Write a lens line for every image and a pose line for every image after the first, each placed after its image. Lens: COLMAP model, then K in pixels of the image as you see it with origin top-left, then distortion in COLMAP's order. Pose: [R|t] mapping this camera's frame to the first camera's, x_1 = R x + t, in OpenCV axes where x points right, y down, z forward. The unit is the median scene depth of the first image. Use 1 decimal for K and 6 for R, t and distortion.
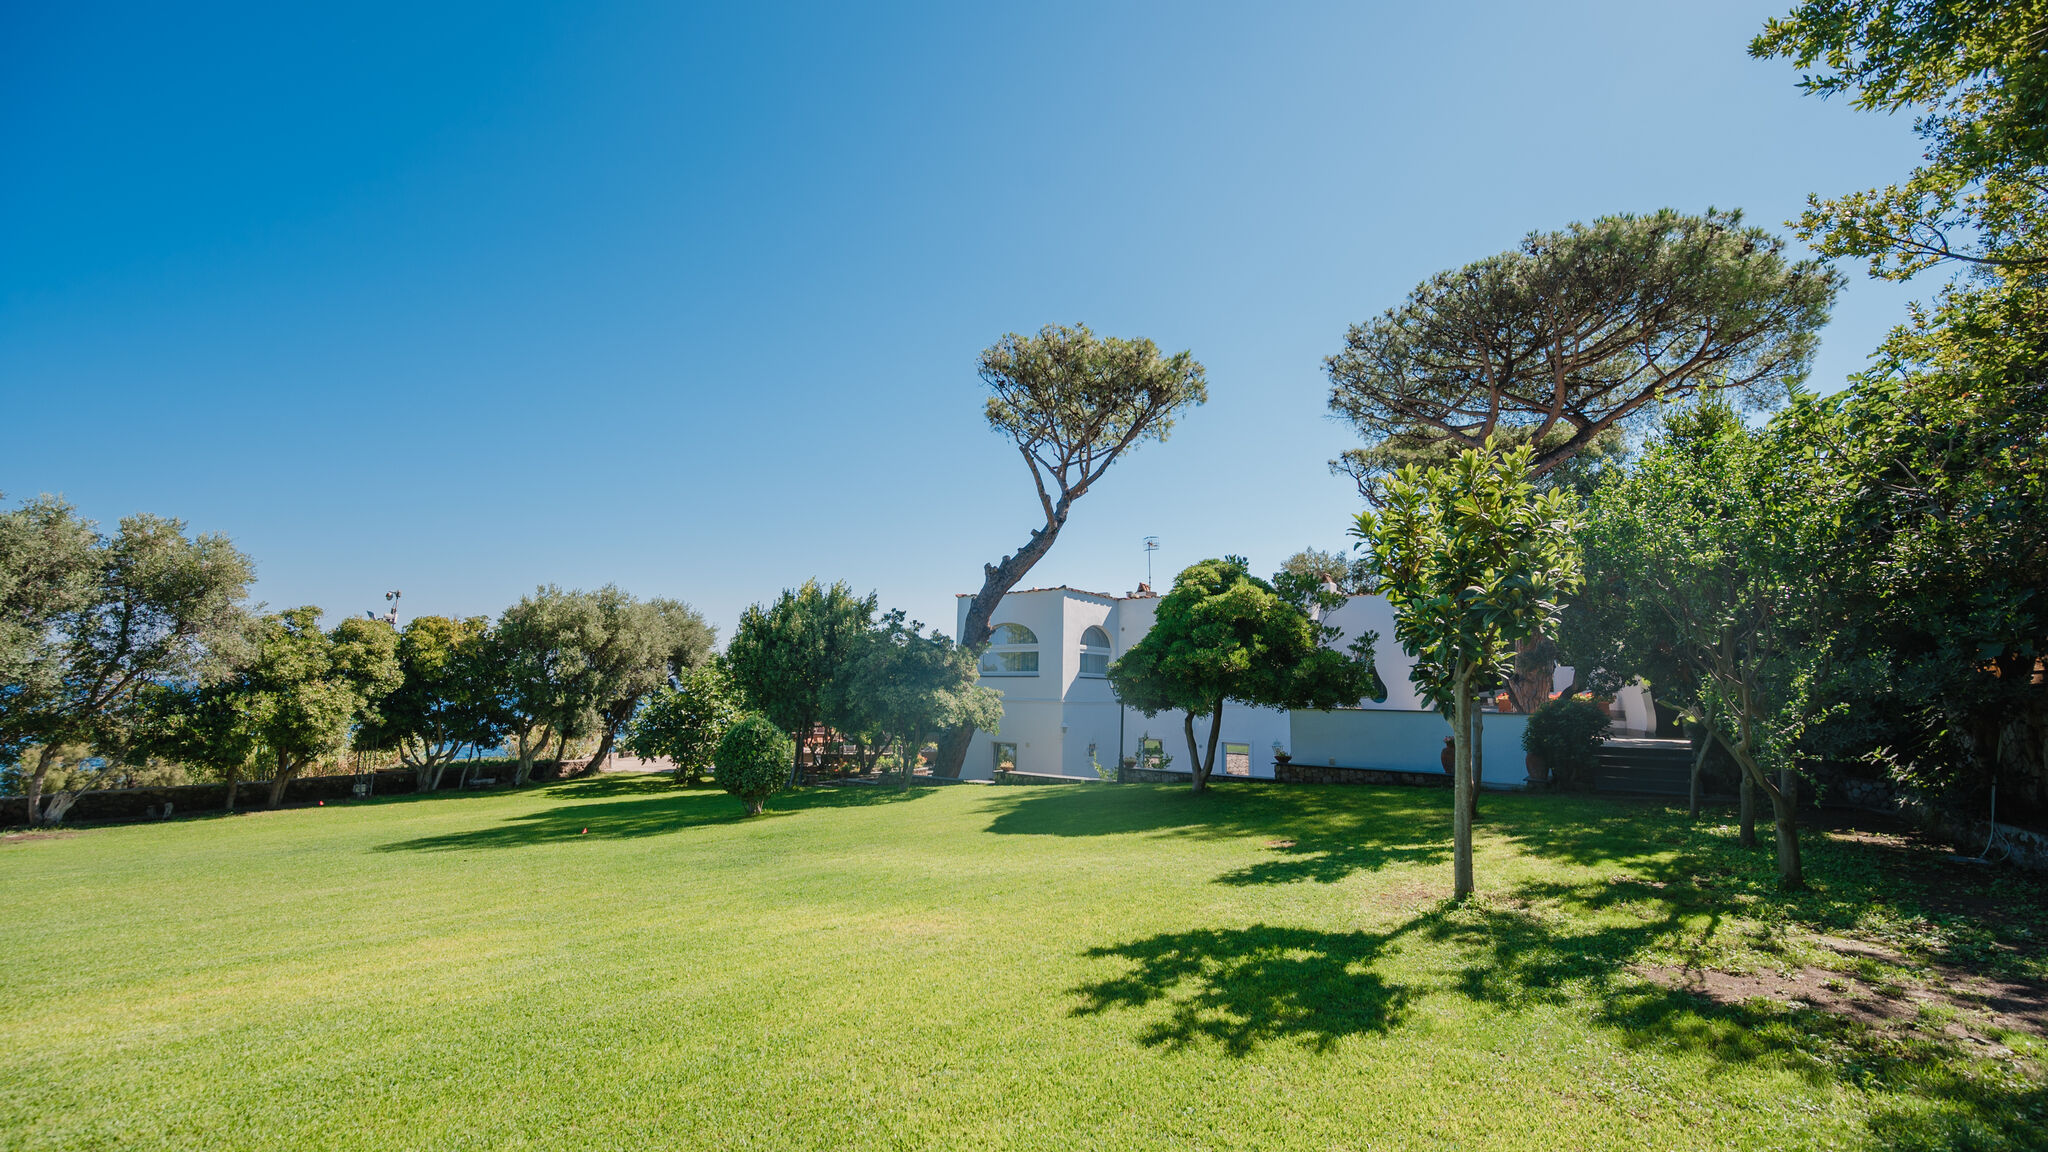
lens RADIAL K [[810.1, 0, 1024.0], [0, 810.1, 576.0], [0, 0, 1]] dist [-0.001957, 0.000006]
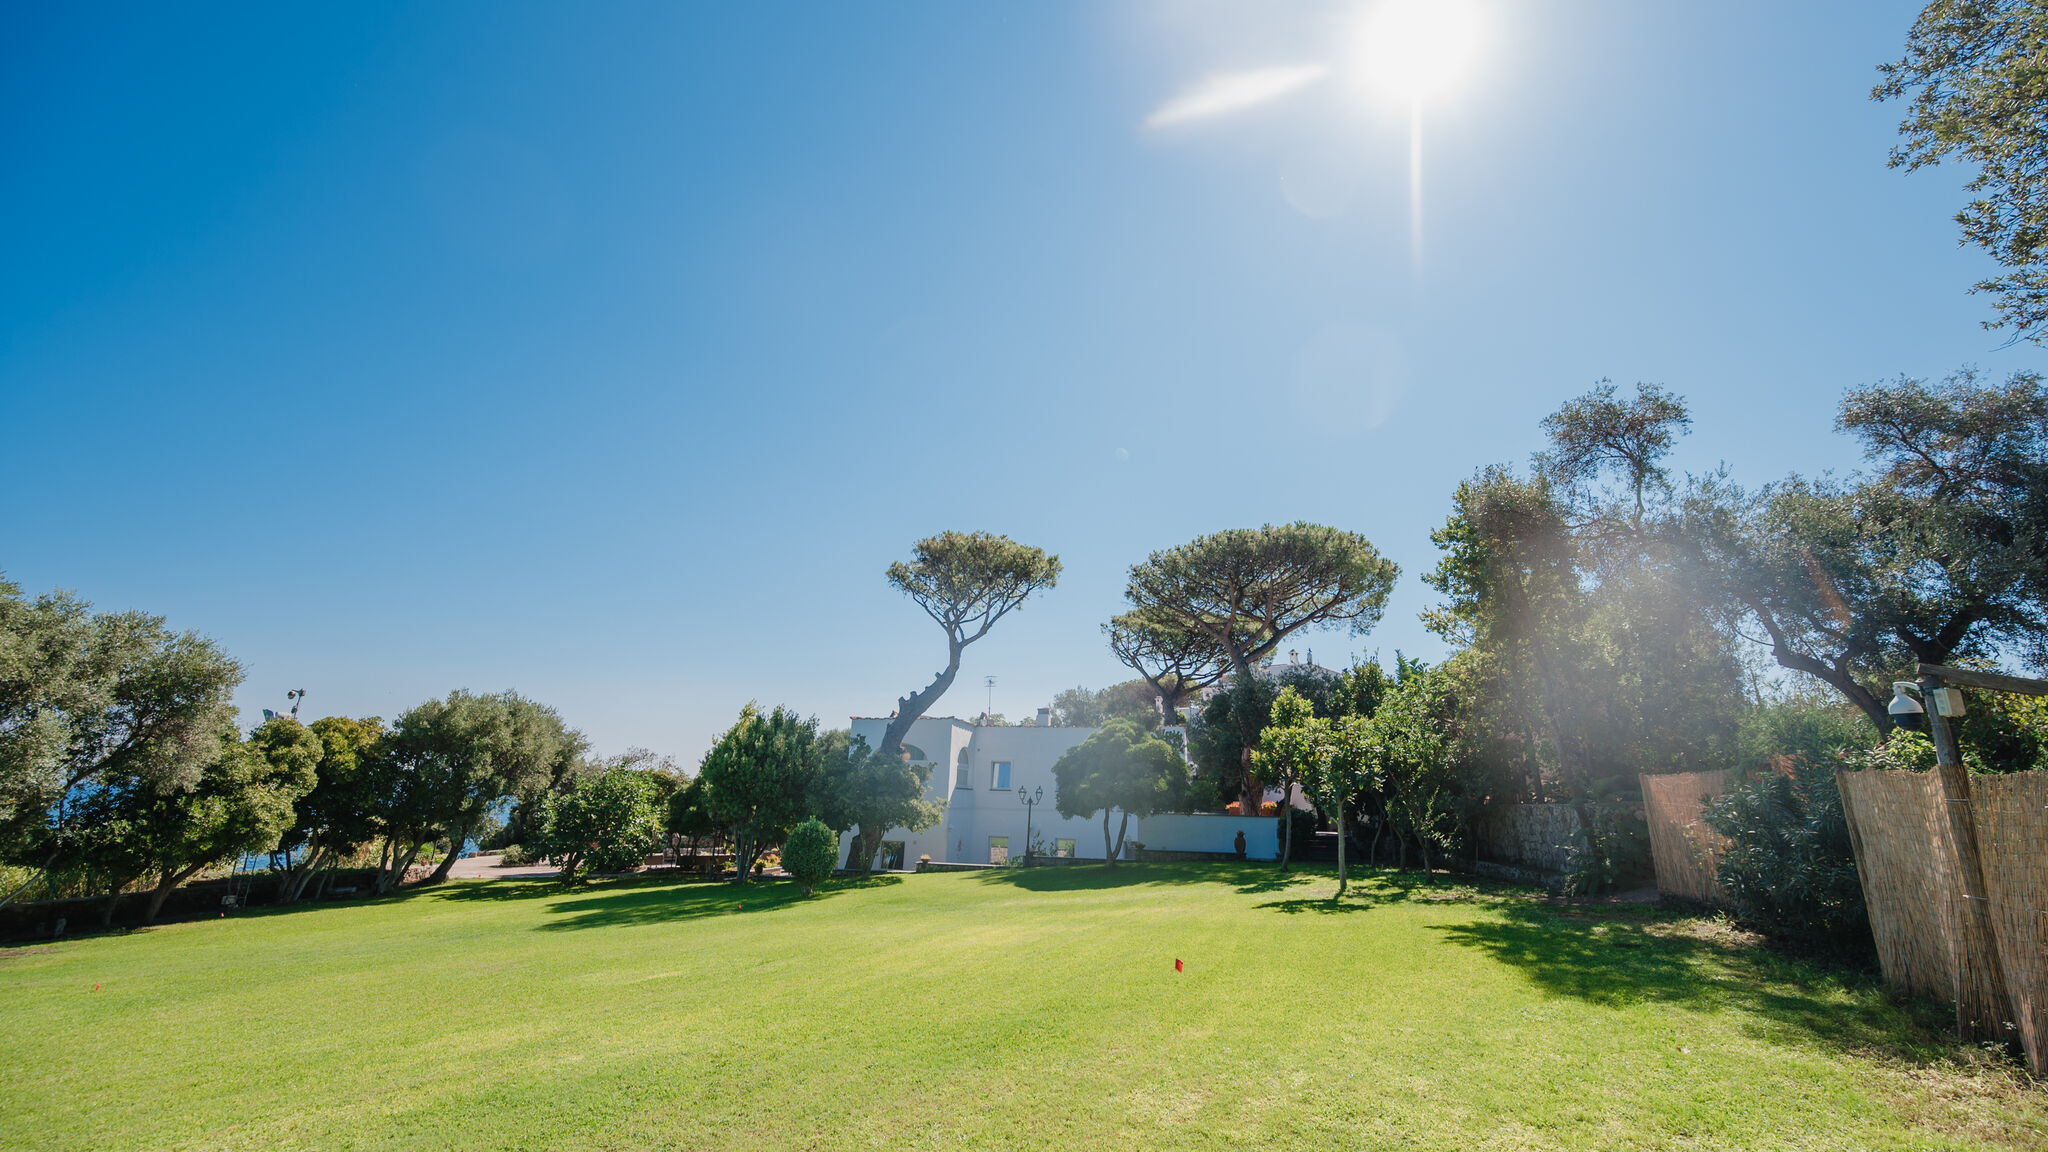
lens RADIAL K [[834.5, 0, 1024.0], [0, 834.5, 576.0], [0, 0, 1]] dist [-0.002312, 0.000069]
pose [[0.909778, 0.112774, 0.399482, -0.425510], [-0.067612, 0.989795, -0.125441, -0.053172], [-0.409552, 0.087114, 0.908118, -0.299753]]
